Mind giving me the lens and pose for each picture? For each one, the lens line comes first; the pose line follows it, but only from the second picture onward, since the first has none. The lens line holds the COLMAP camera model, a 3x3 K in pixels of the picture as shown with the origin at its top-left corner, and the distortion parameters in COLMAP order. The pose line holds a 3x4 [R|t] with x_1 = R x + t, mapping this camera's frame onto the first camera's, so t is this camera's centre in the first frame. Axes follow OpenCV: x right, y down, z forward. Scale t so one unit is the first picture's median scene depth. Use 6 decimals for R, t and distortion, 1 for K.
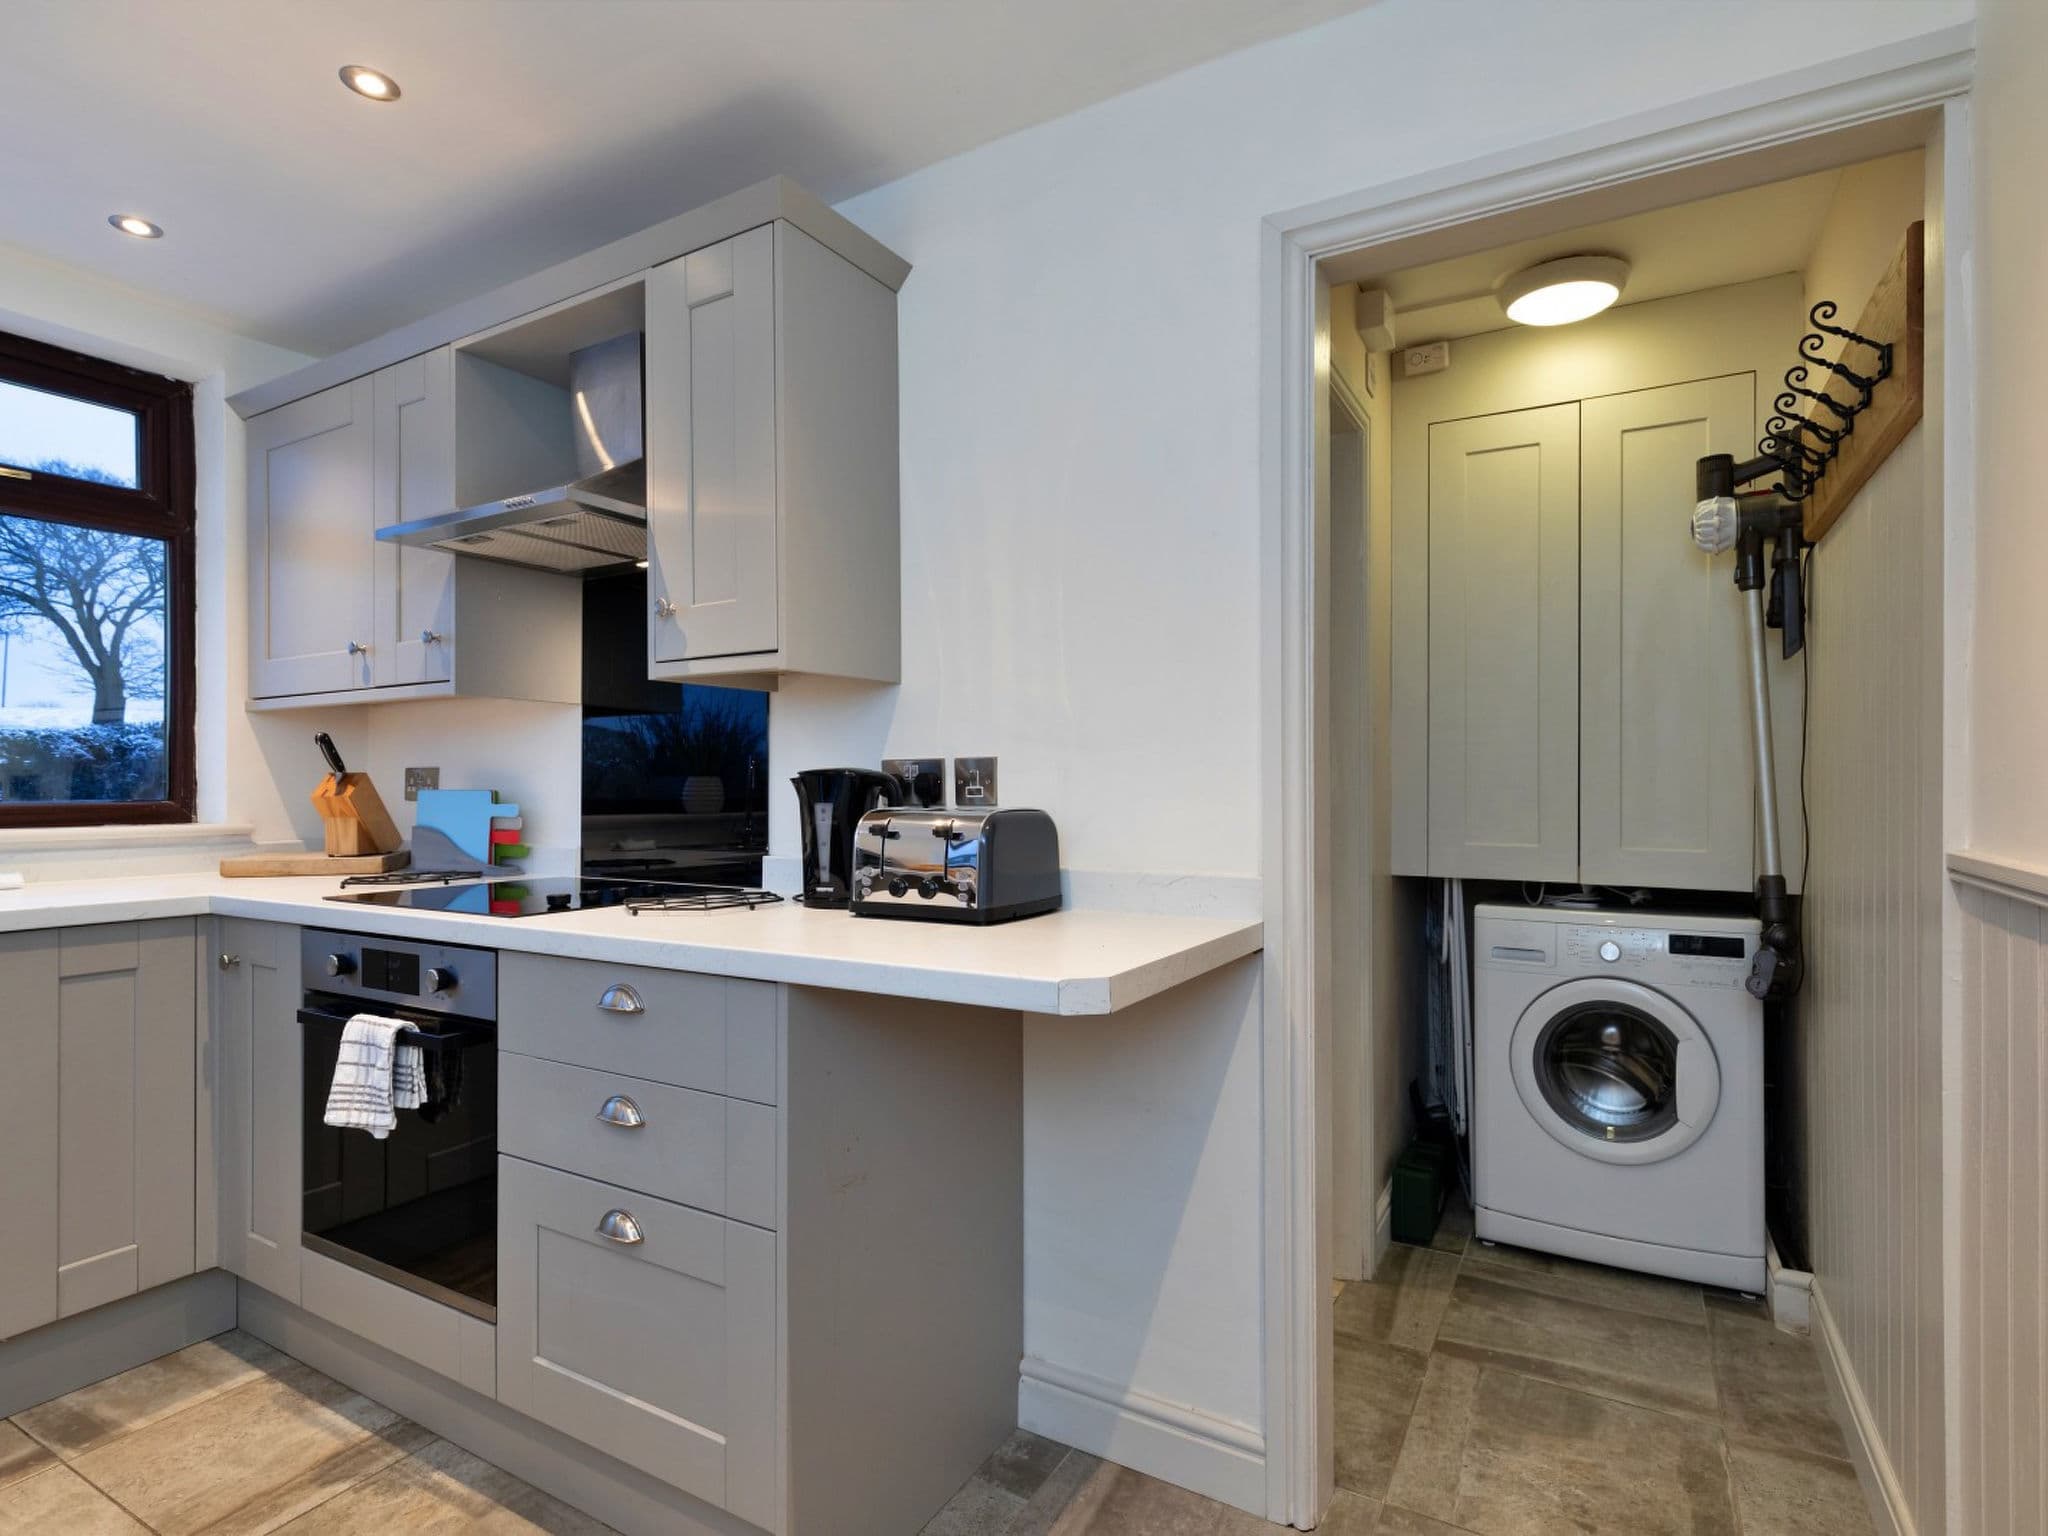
lens RADIAL K [[1028.8, 0, 1047.5], [0, 1028.8, 778.8], [0, 0, 1]] dist [0.005203, -0.001498]
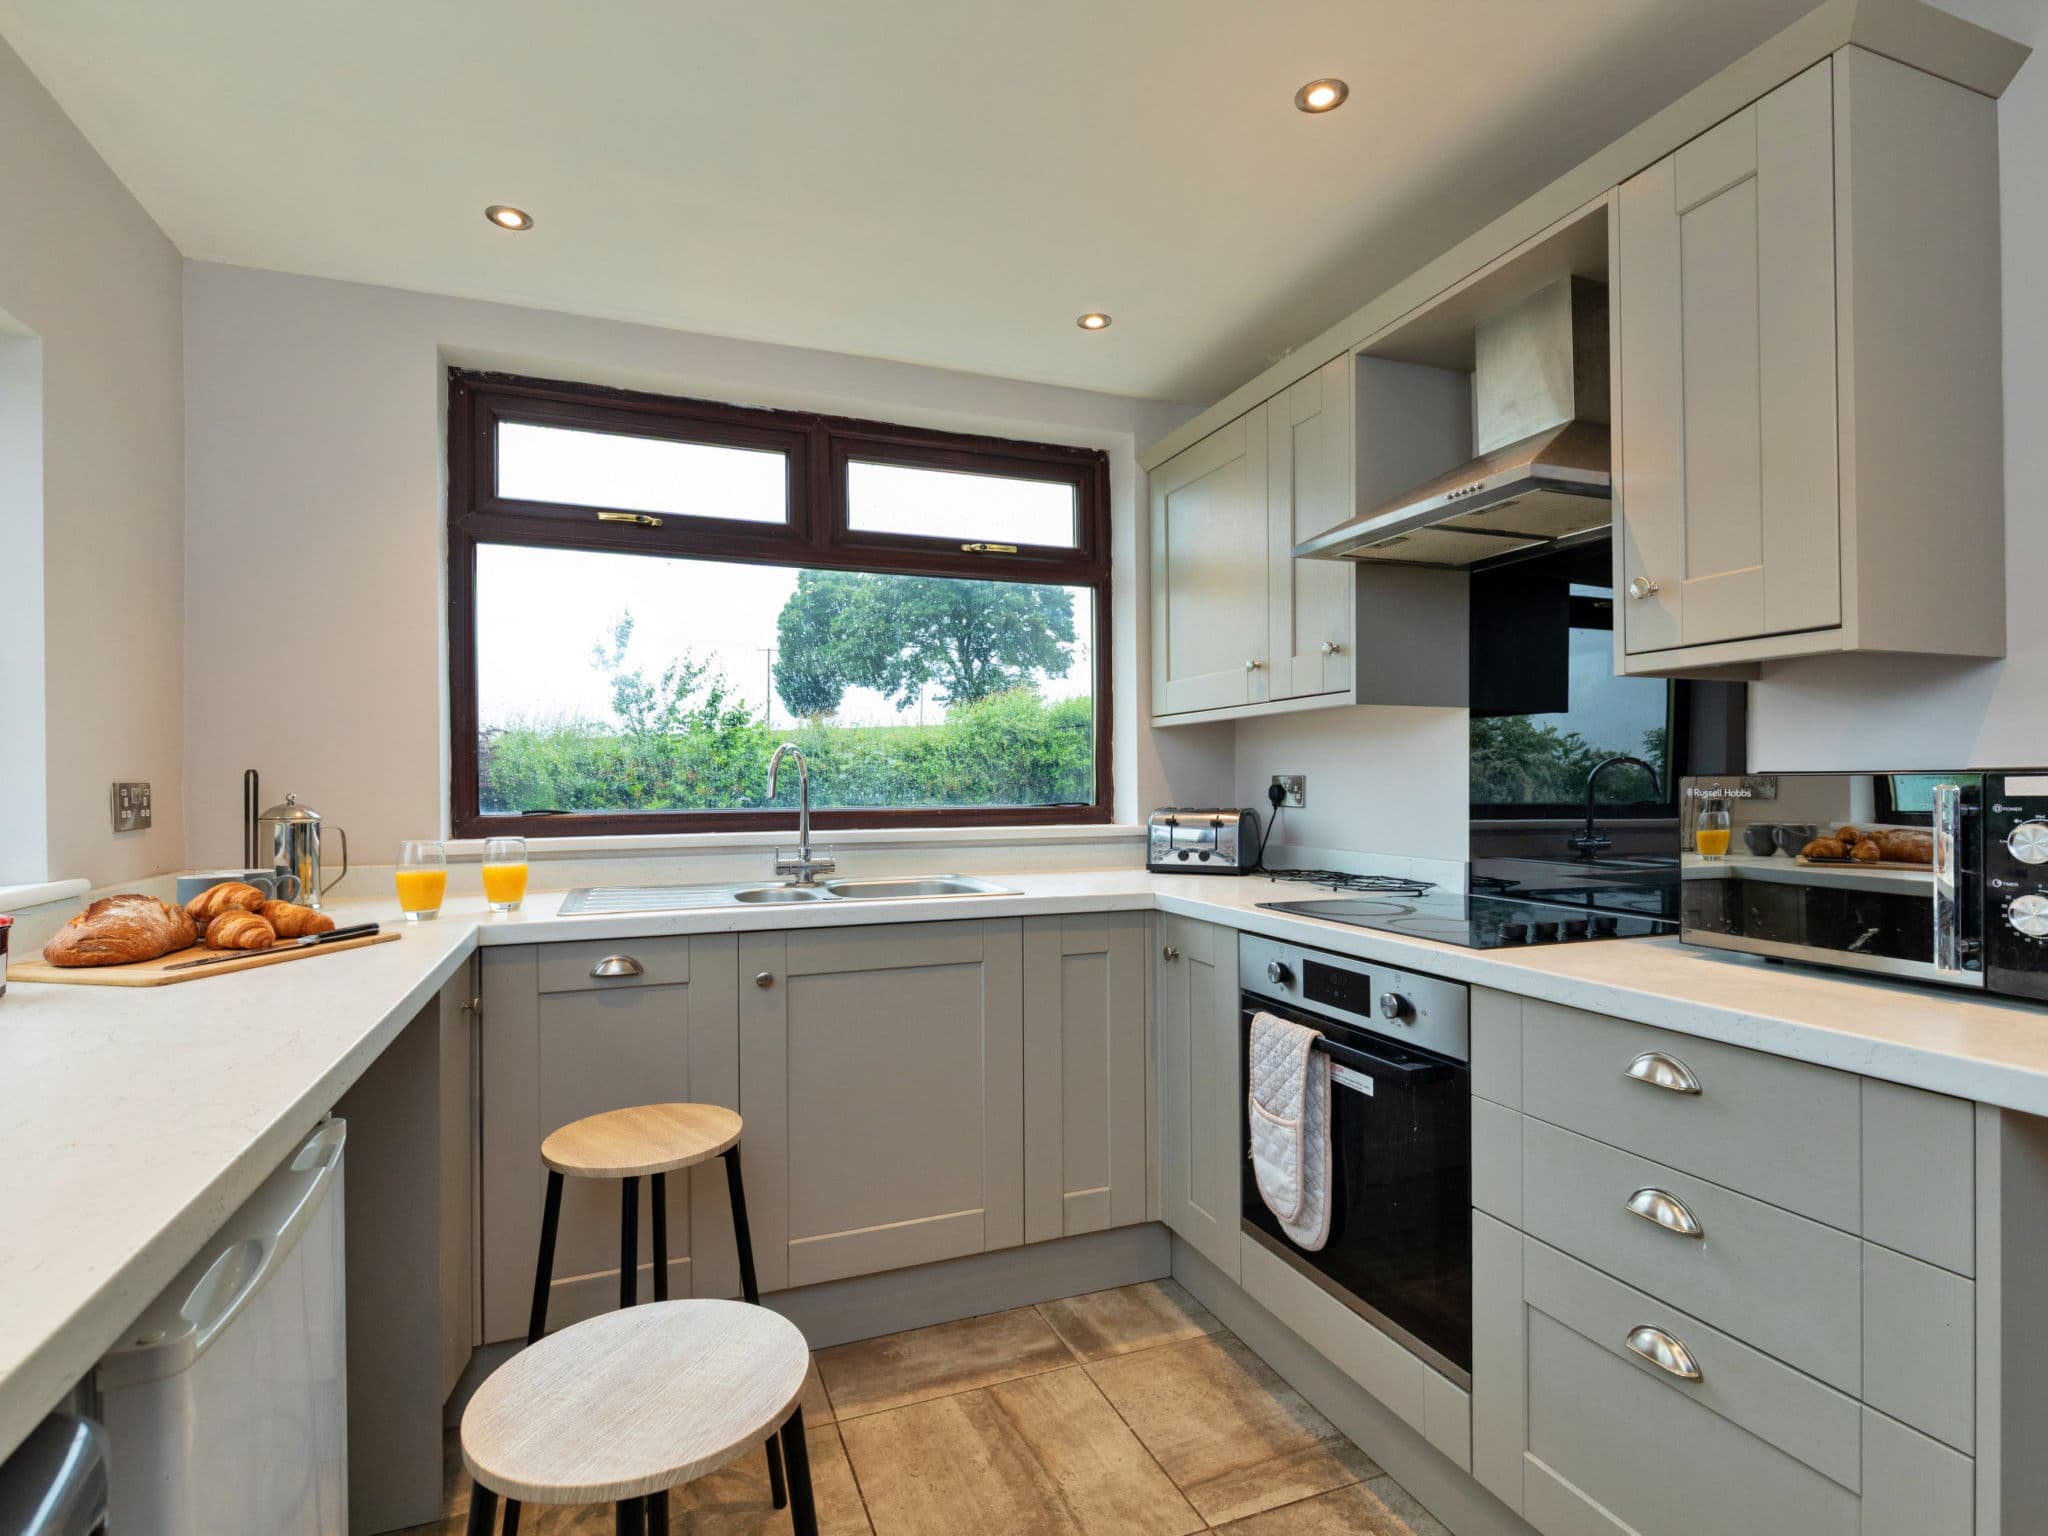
lens RADIAL K [[1028.8, 0, 1031.7], [0, 1028.8, 782.7], [0, 0, 1]] dist [0.005203, -0.001498]
pose [[0.776093, -0.000512, -0.630618, -0.219014], [0.006399, 0.999955, 0.007063, -0.018045], [0.630586, -0.009517, 0.776061, 0.041722]]
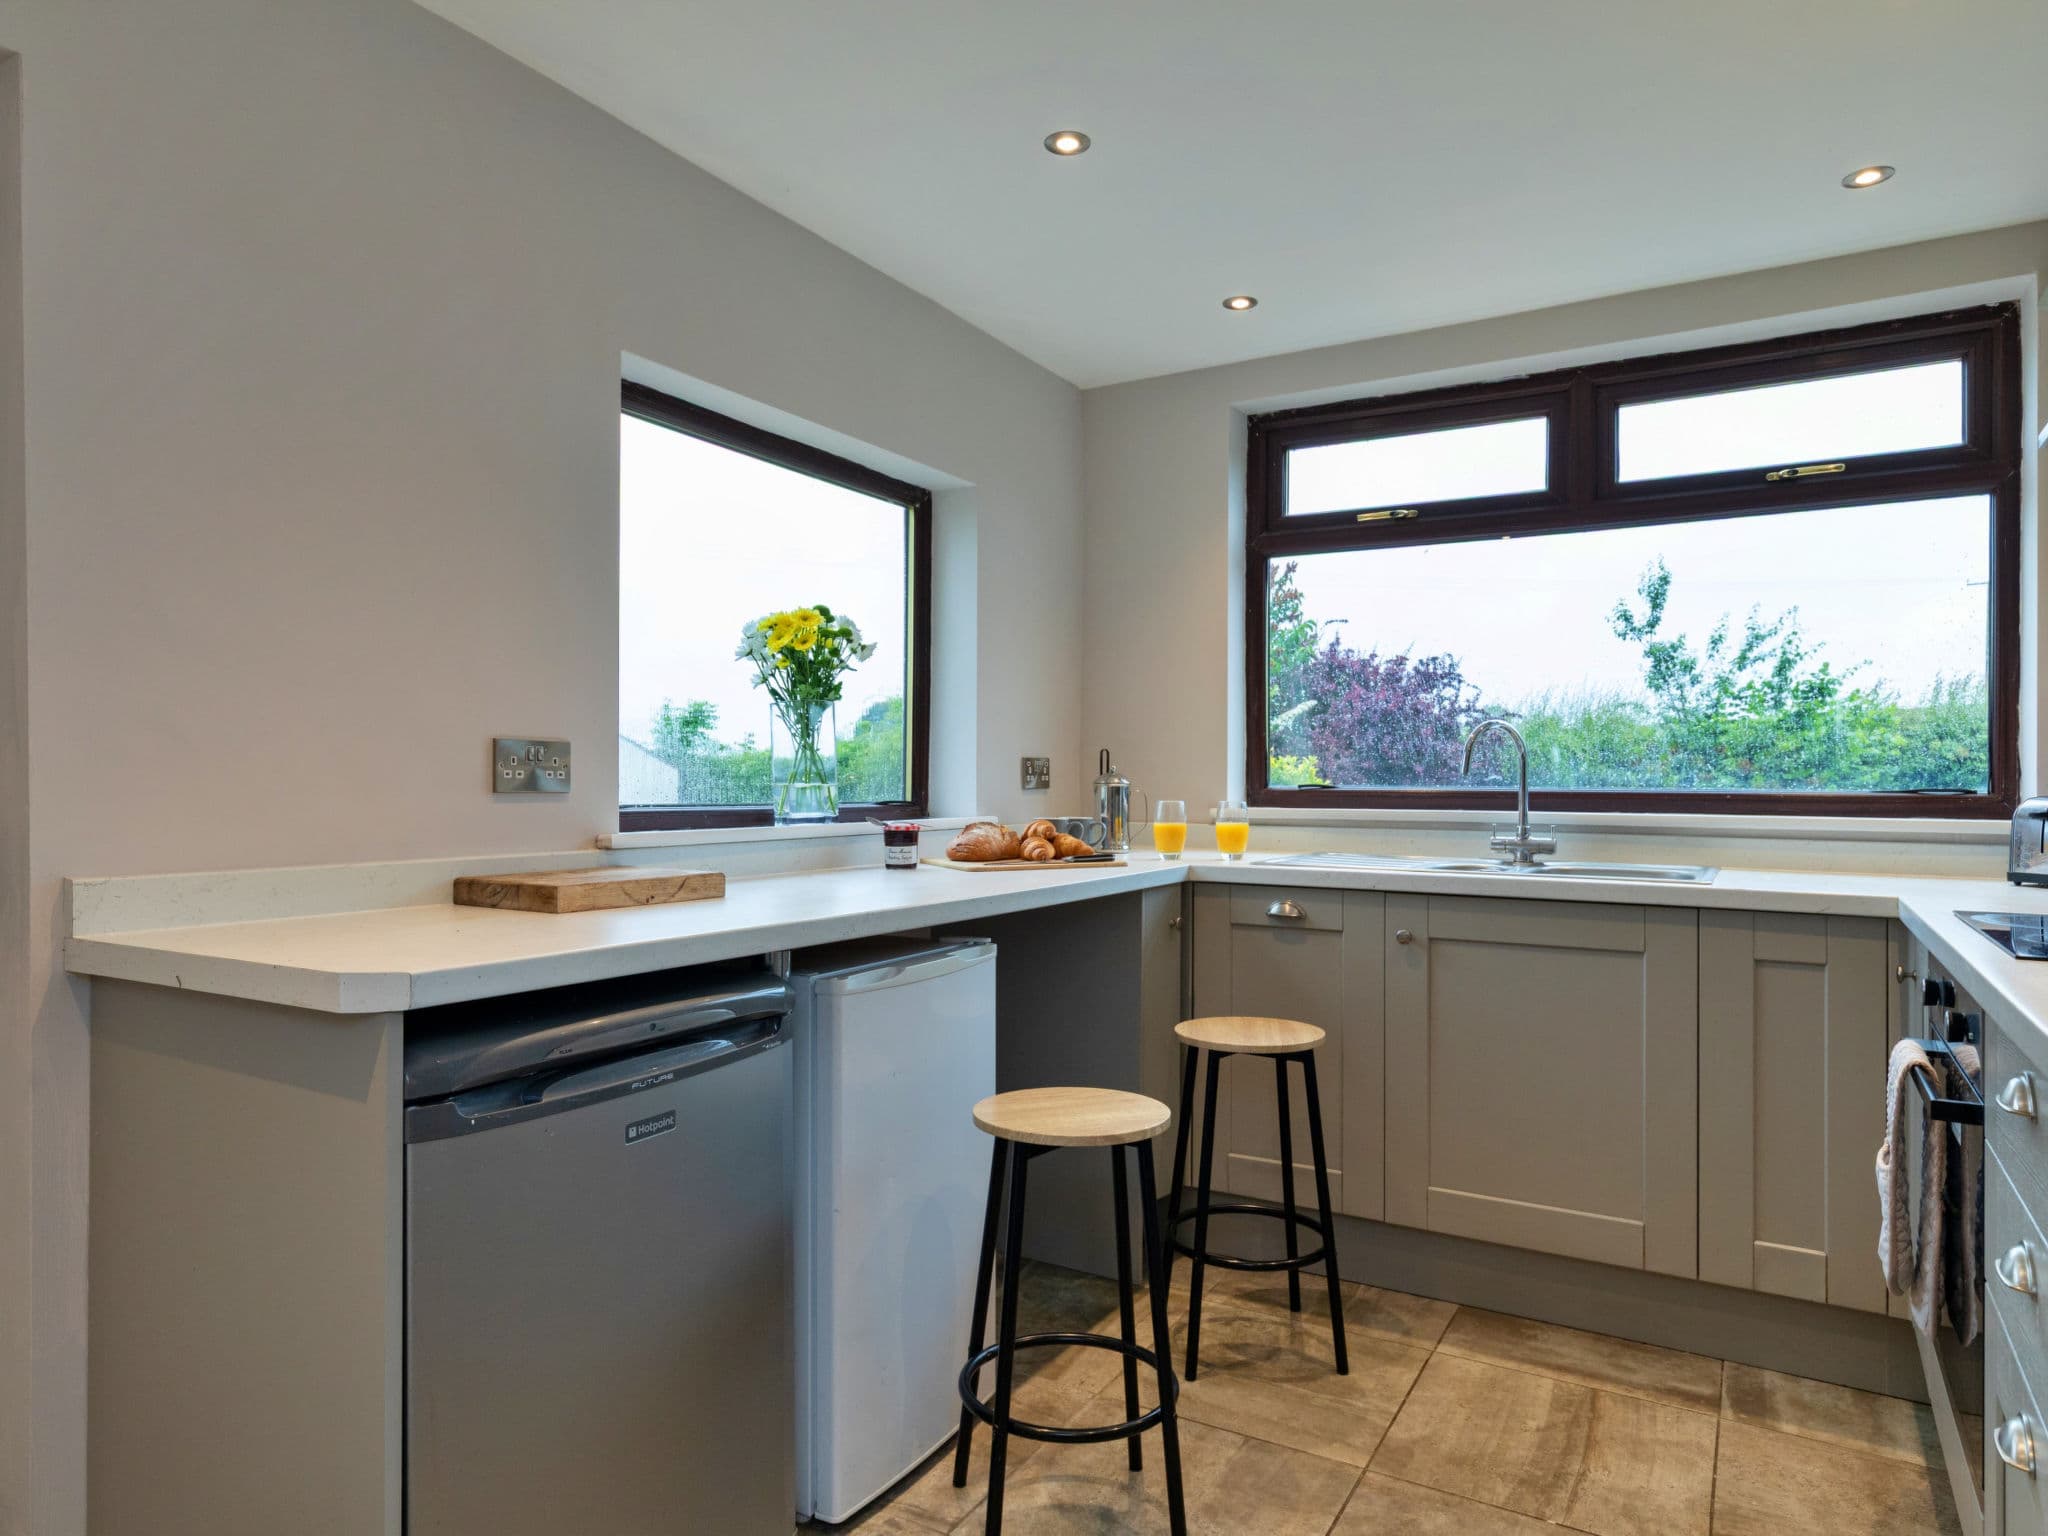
lens RADIAL K [[1261.4, 0, 1026.3], [0, 1261.4, 776.5], [0, 0, 1]] dist [0.016003, -0.001984]
pose [[-0.019664, 0.002907, -0.999802, 0.319653], [0.000306, 0.999996, 0.002902, 0.005284], [0.999807, -0.000249, -0.019665, 0.290035]]
